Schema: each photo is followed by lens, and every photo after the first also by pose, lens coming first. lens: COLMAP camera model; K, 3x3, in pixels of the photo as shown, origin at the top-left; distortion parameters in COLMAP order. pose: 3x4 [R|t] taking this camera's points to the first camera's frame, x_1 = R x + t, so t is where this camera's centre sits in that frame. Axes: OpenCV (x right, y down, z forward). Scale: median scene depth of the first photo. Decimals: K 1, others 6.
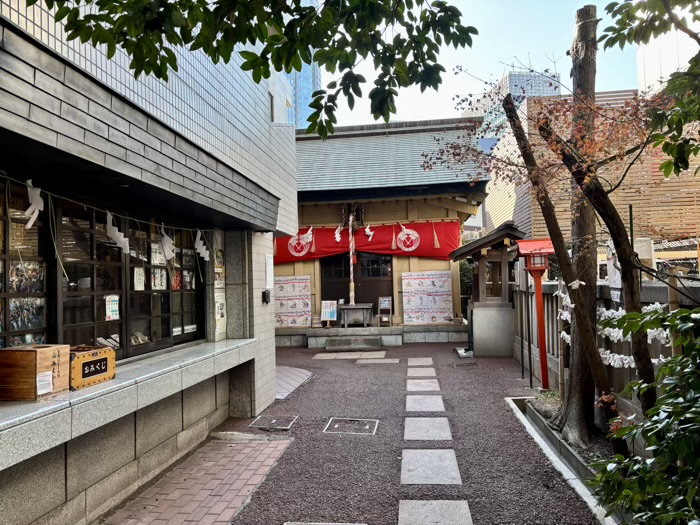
lens RADIAL K [[528.2, 0, 353.7], [0, 528.2, 262.6], [0, 0, 1]] dist [0.077901, 0.002288]
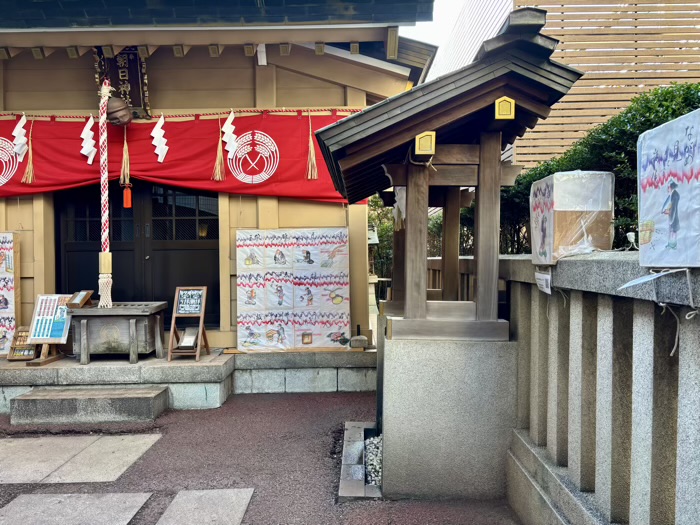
lens RADIAL K [[528.2, 0, 351.7], [0, 528.2, 264.1], [0, 0, 1]] dist [0.077901, 0.002288]
pose [[0.993588, 0.018015, 0.111619, 0.139179], [-0.023107, 0.998743, 0.044490, 0.024846], [-0.110677, -0.046784, 0.992755, 0.568776]]
